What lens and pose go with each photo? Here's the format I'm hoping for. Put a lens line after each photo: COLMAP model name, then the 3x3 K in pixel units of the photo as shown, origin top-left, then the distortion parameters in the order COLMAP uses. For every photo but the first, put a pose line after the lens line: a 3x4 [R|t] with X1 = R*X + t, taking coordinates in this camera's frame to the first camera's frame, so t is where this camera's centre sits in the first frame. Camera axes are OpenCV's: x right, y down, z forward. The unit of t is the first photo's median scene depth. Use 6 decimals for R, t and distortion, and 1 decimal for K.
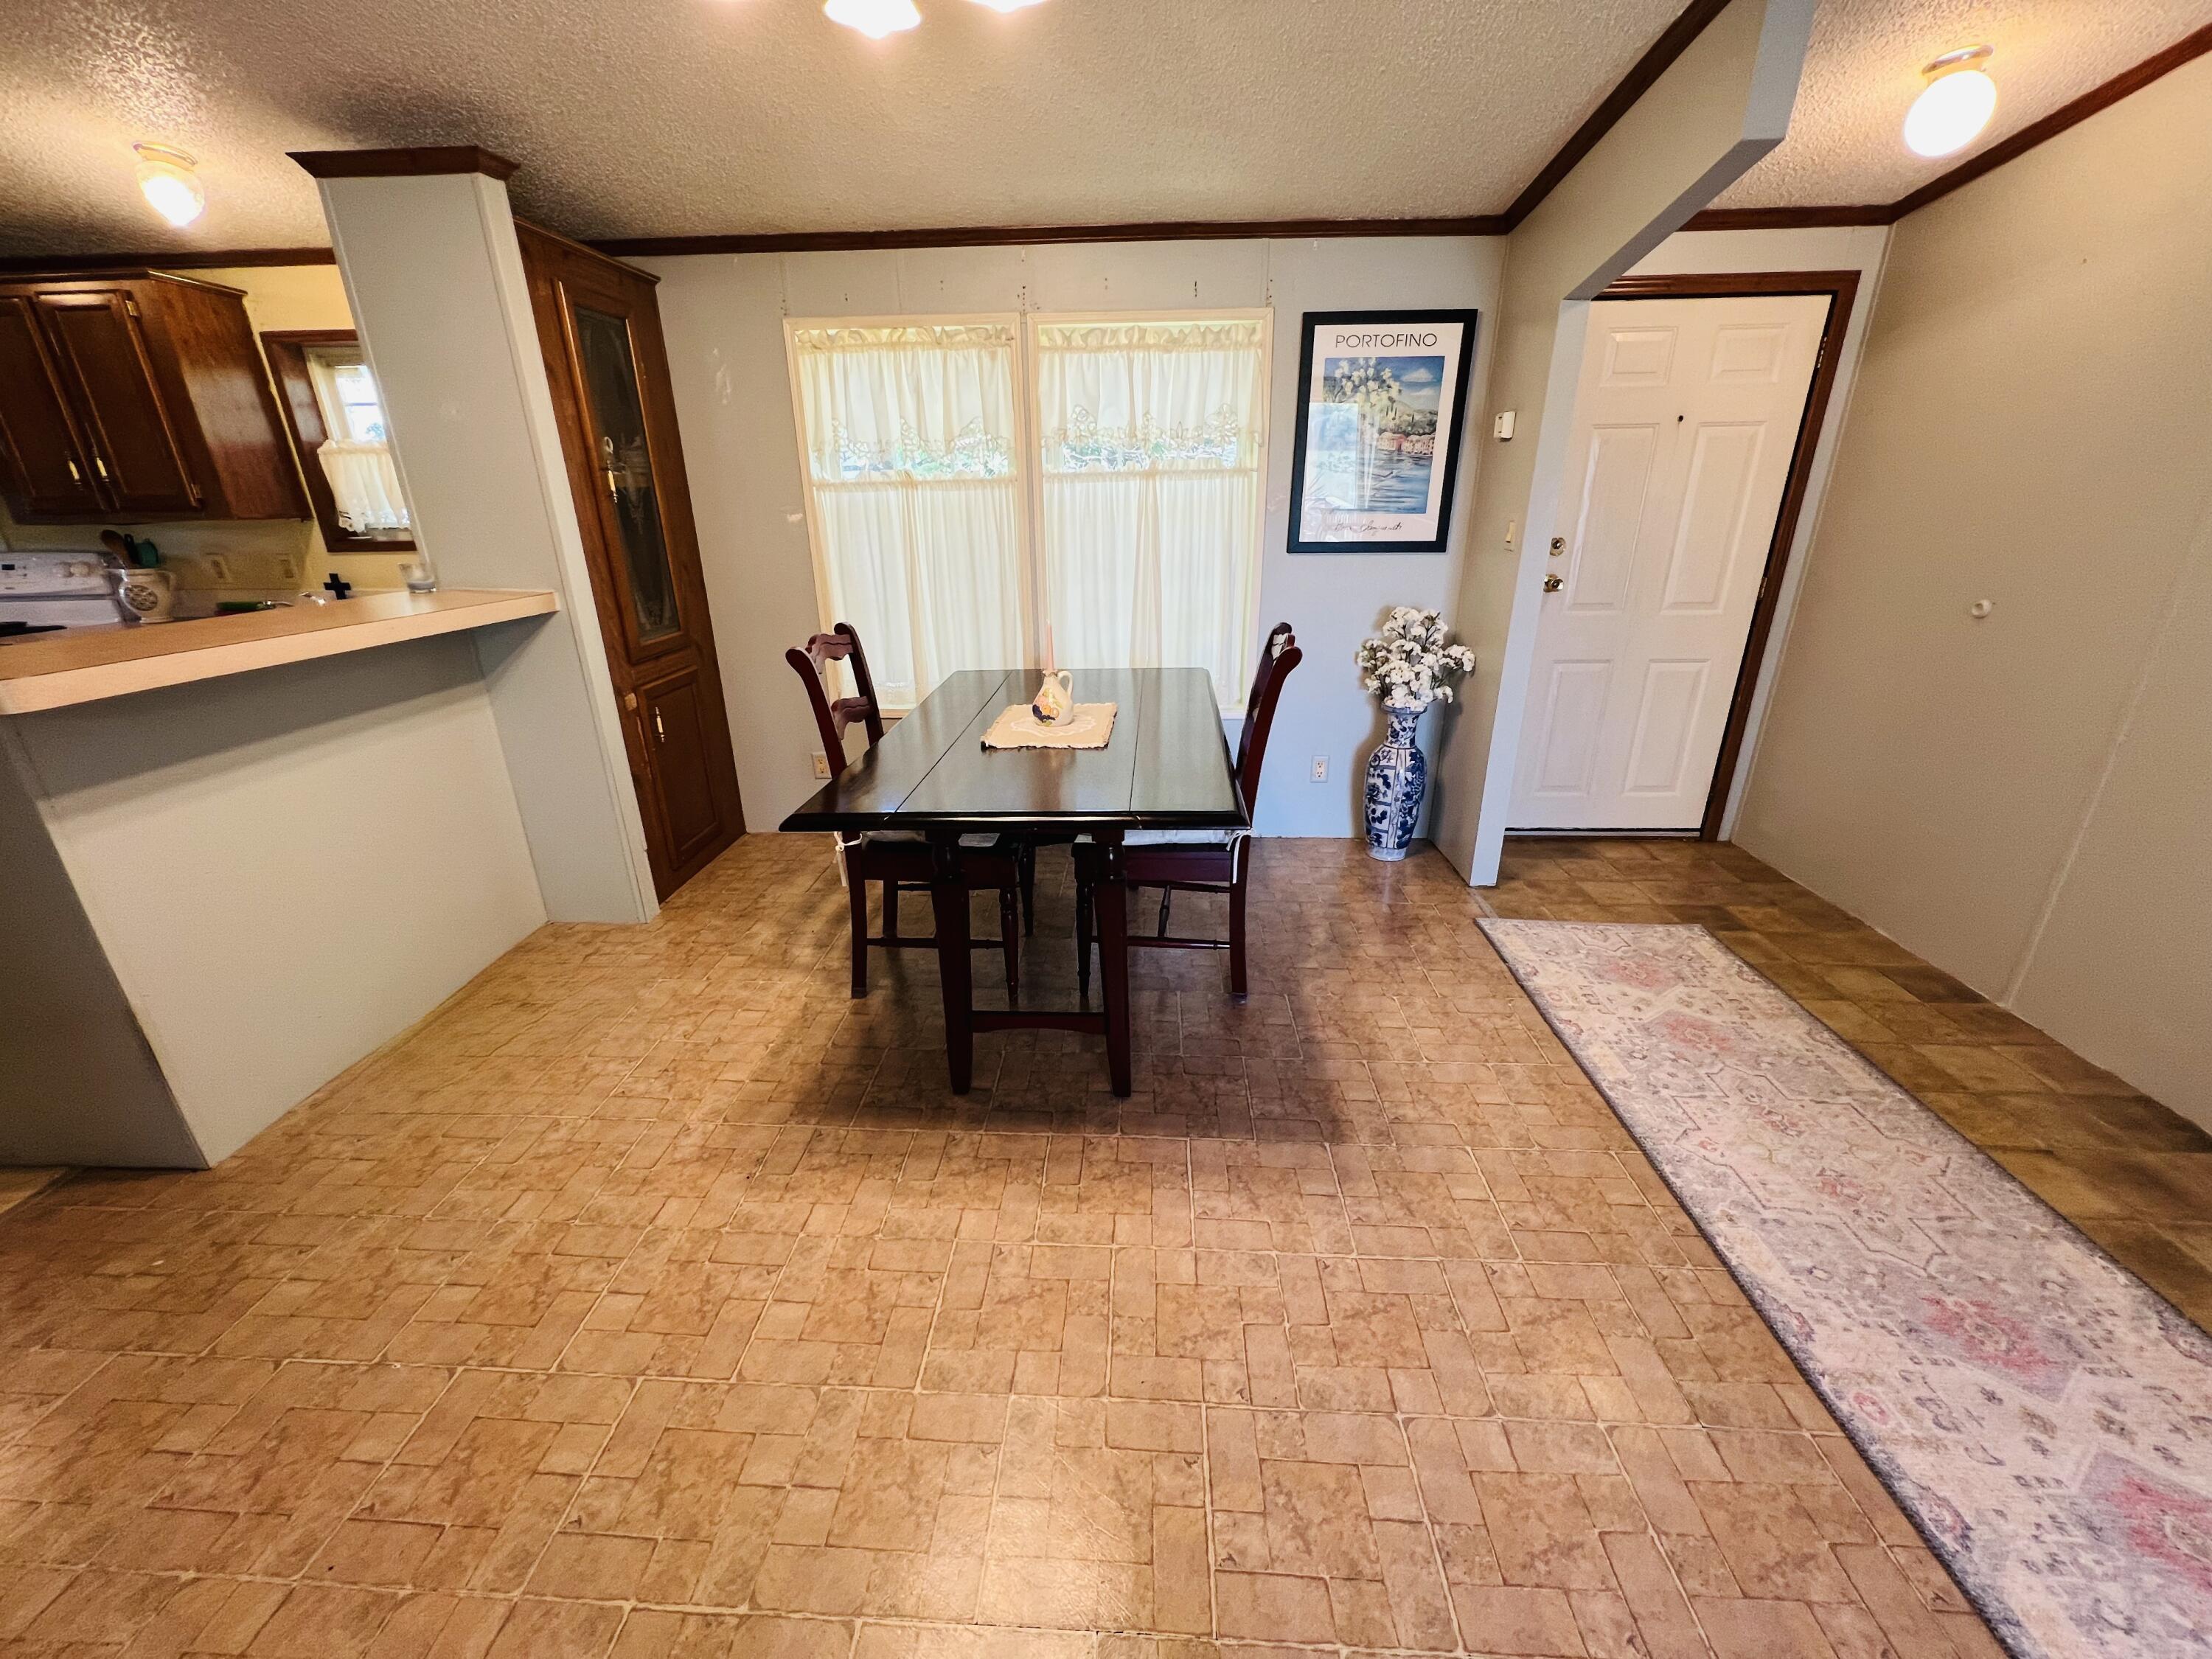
lens RADIAL K [[885.2, 0, 1098.5], [0, 885.2, 823.5], [0, 0, 1]] dist [-0.001685, 0.000526]
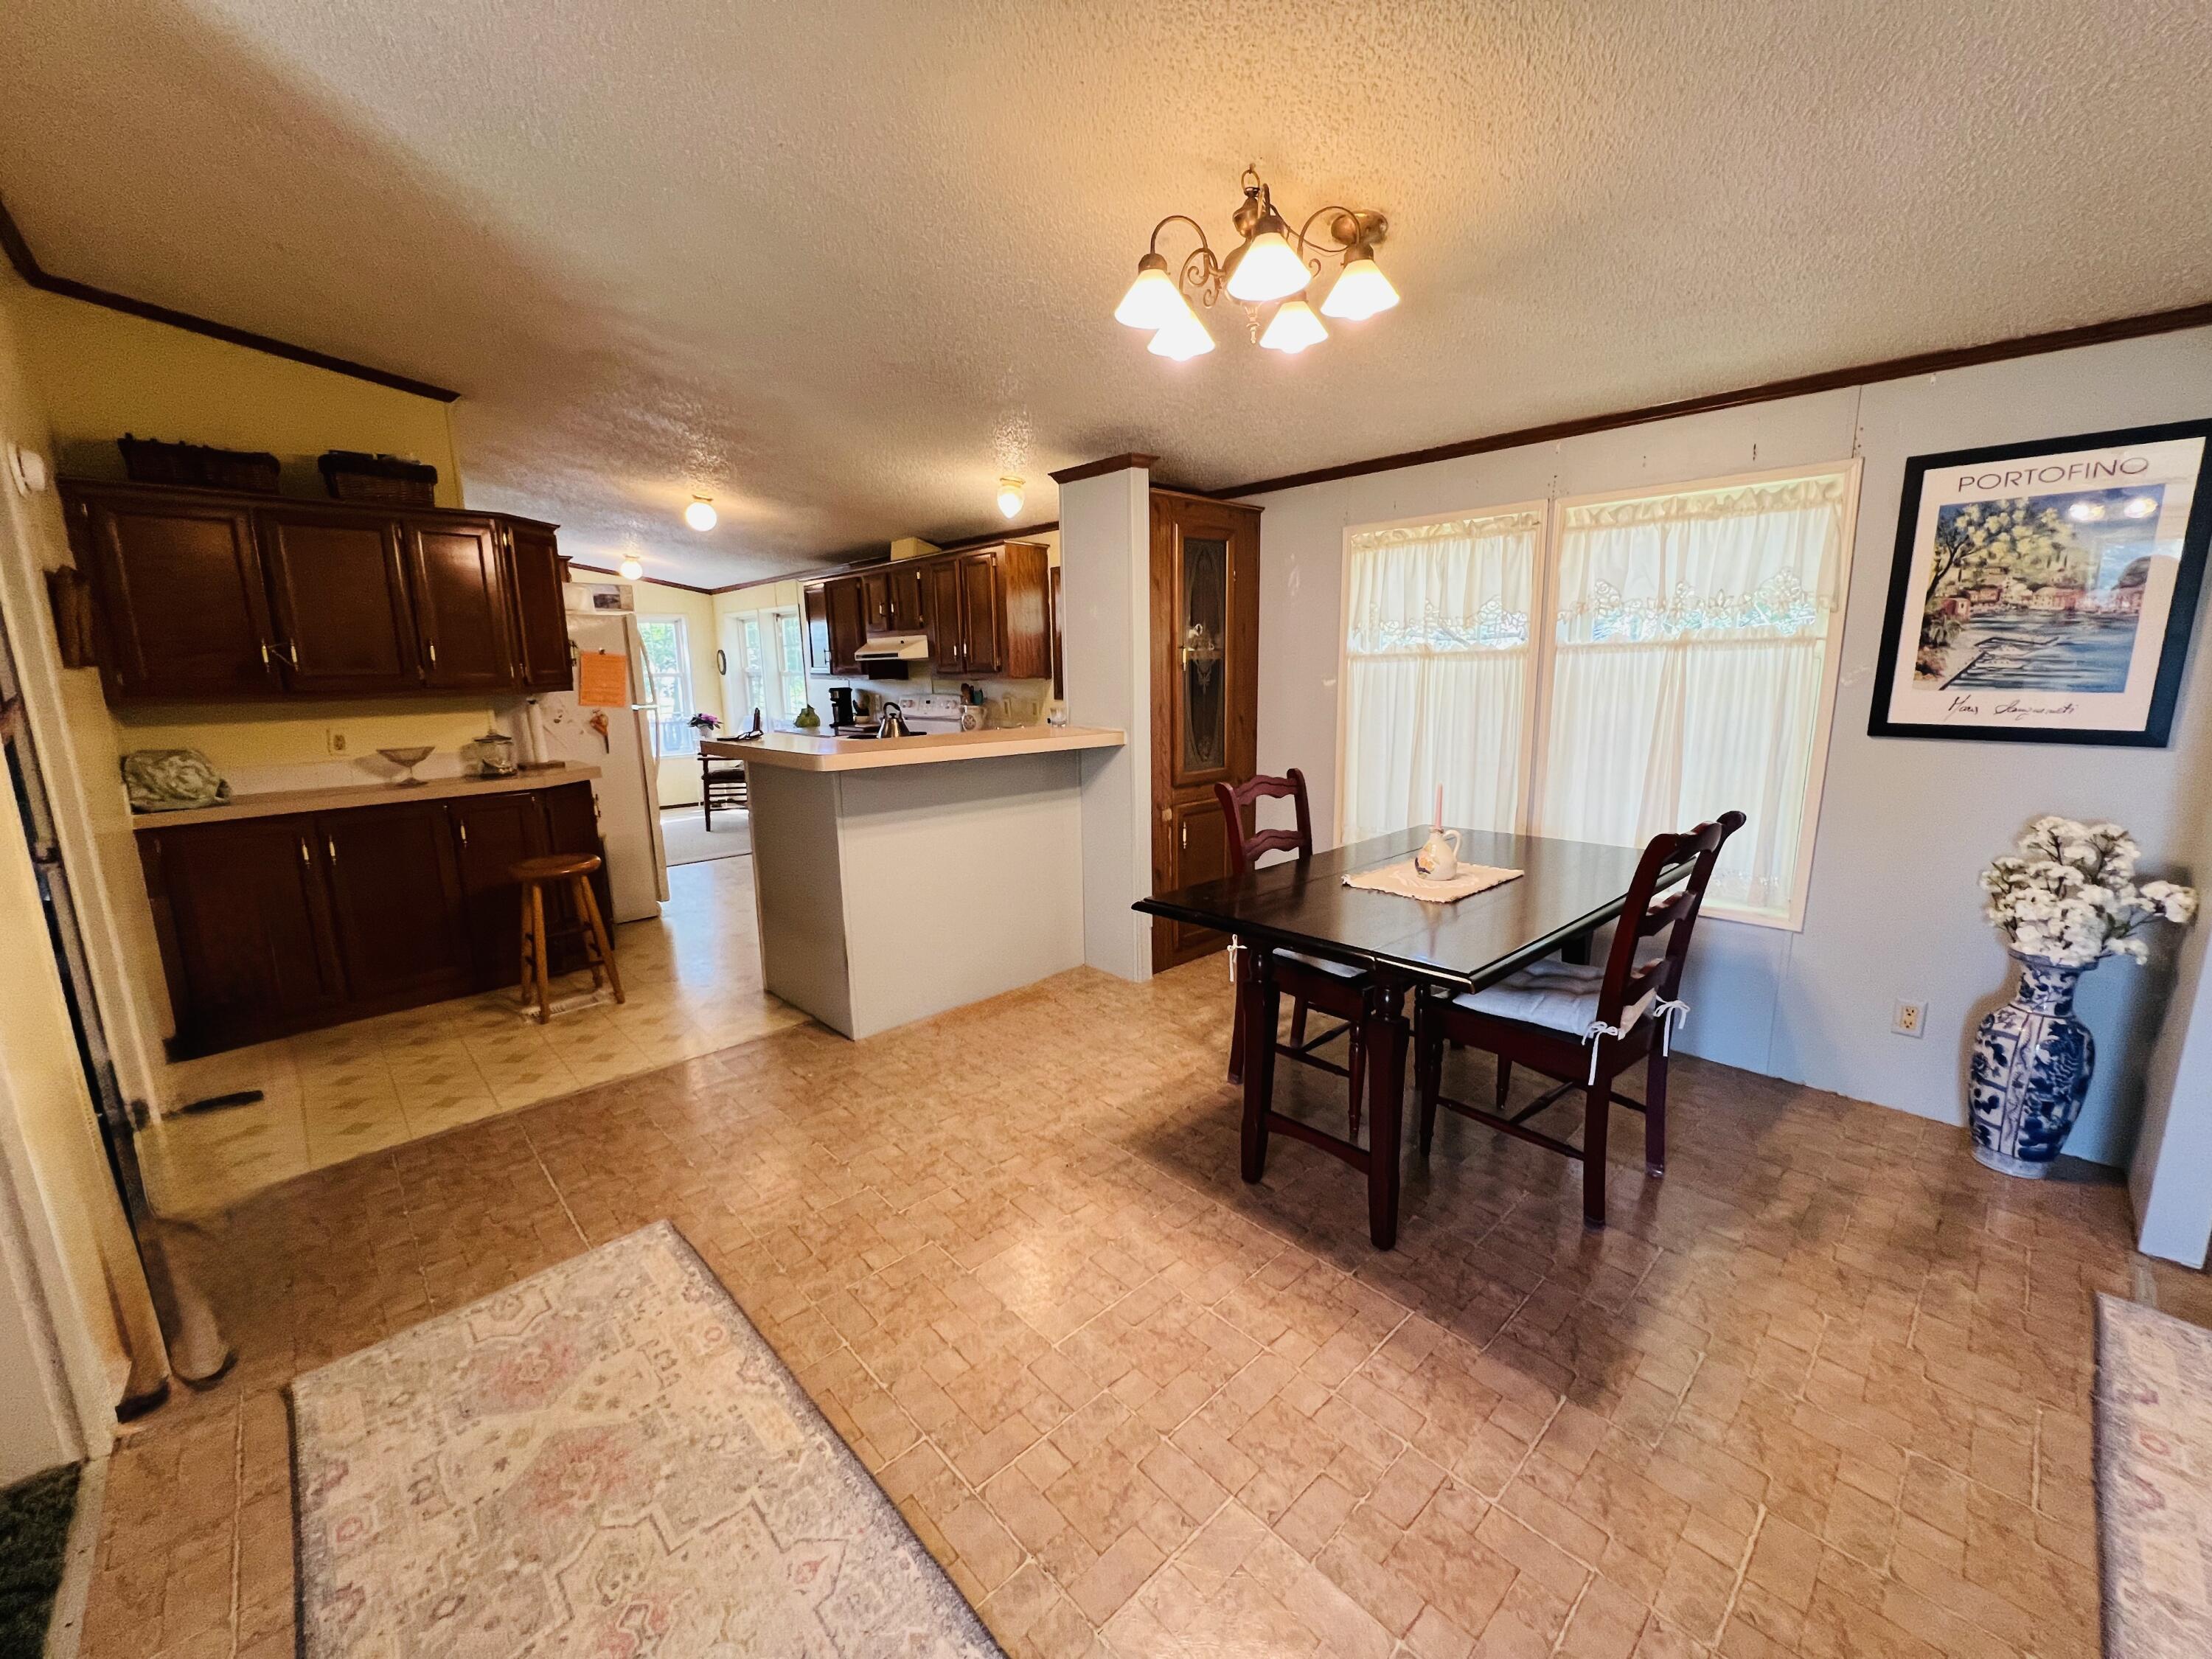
lens RADIAL K [[885.2, 0, 1101.7], [0, 885.2, 824.2], [0, 0, 1]] dist [-0.001685, 0.000526]
pose [[0.723192, 0.125470, -0.679154, 0.287389], [-0.237745, 0.968486, -0.074238, -0.003121], [0.648437, 0.215154, 0.730232, -0.022007]]
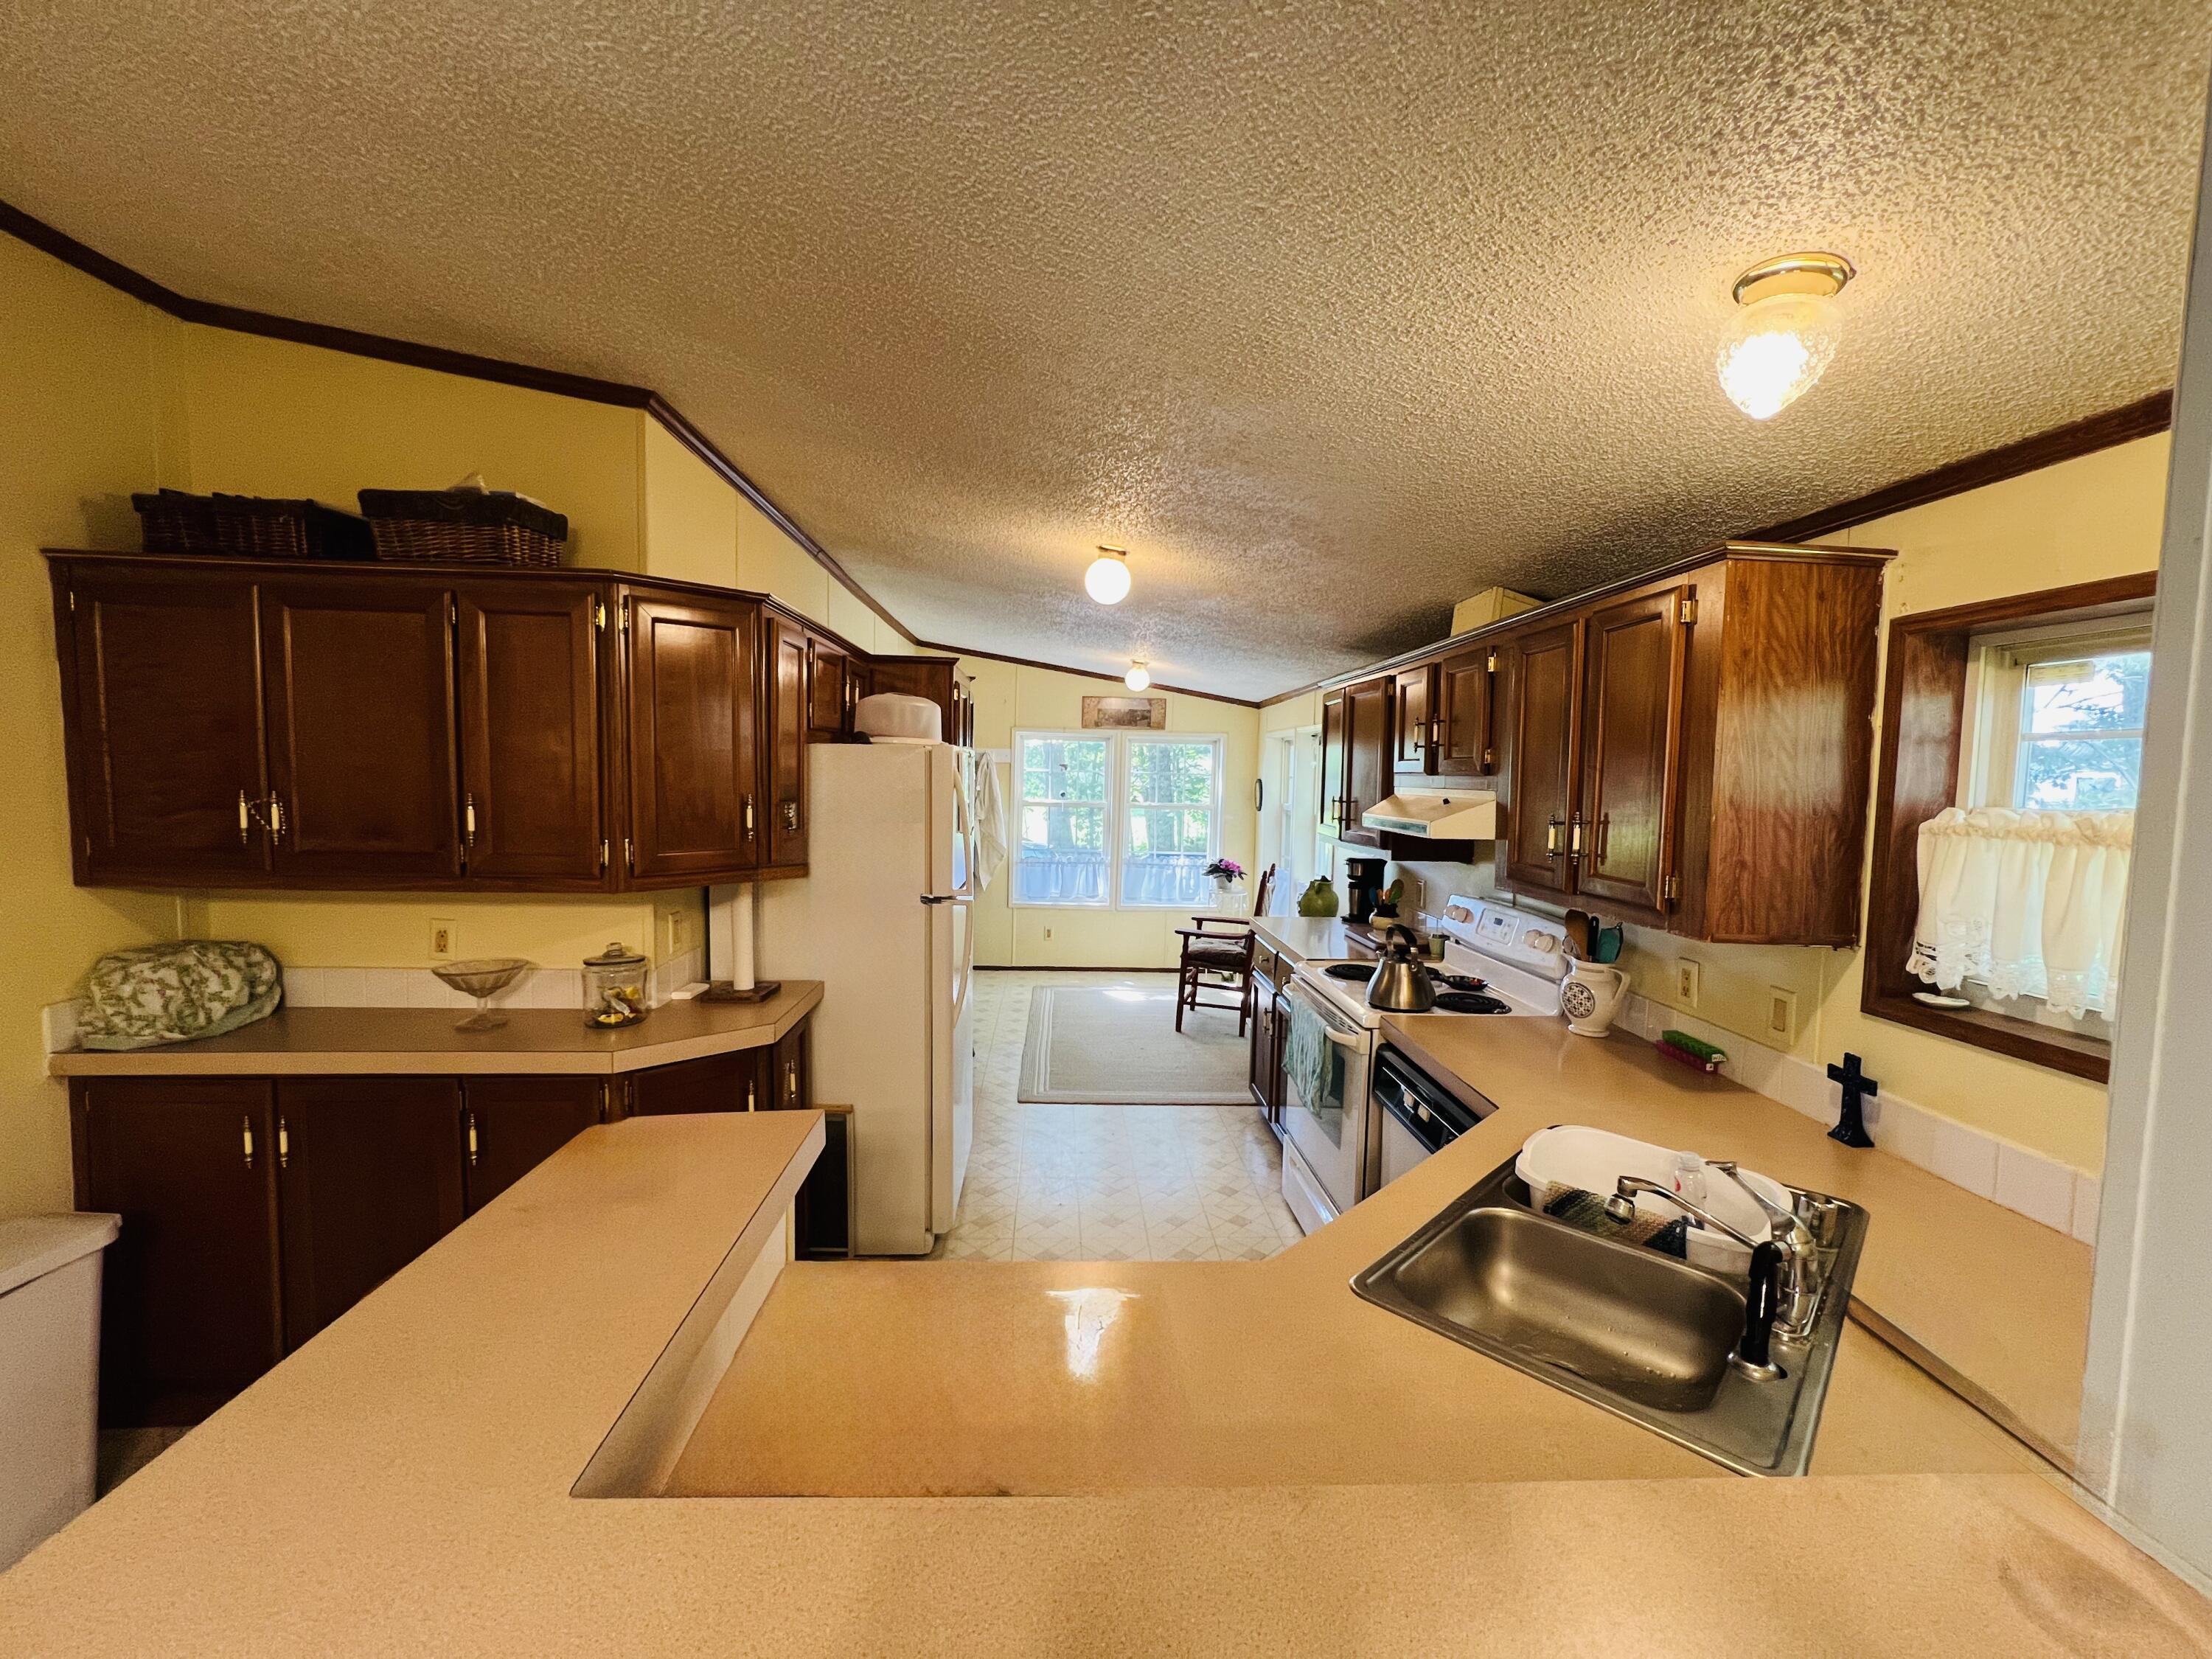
lens RADIAL K [[885.2, 0, 1097.2], [0, 885.2, 830.3], [0, 0, 1]] dist [-0.001685, 0.000526]
pose [[0.096978, 0.082669, -0.991847, -0.476465], [-0.373792, 0.926620, 0.040685, -0.291714], [0.922429, 0.366799, 0.120763, 0.563499]]
